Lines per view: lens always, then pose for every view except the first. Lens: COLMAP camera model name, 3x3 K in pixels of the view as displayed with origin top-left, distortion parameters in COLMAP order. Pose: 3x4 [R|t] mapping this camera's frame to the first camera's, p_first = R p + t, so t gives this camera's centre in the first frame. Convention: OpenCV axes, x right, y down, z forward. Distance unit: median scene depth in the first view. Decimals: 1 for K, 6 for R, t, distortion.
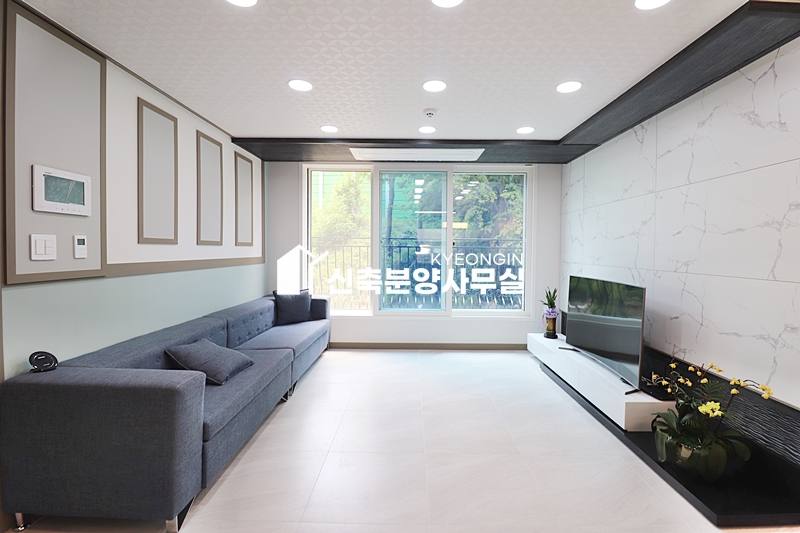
lens RADIAL K [[370.2, 0, 411.6], [0, 370.2, 252.3], [0, 0, 1]] dist [-0.001293, -0.000265]
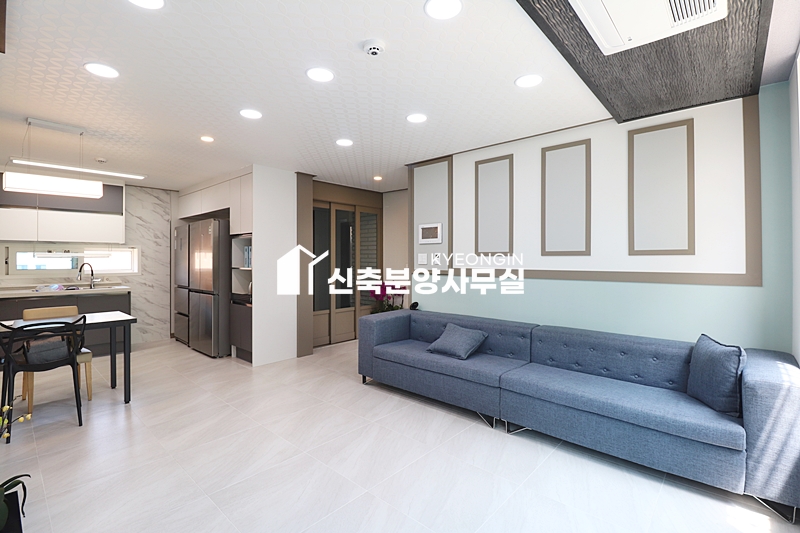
lens RADIAL K [[370.2, 0, 403.1], [0, 370.2, 263.4], [0, 0, 1]] dist [-0.001293, -0.000265]
pose [[-0.662504, -0.008730, -0.749007, 0.533629], [-0.015862, 0.999871, 0.002377, 0.006080], [0.748890, 0.013456, -0.662558, 1.561086]]
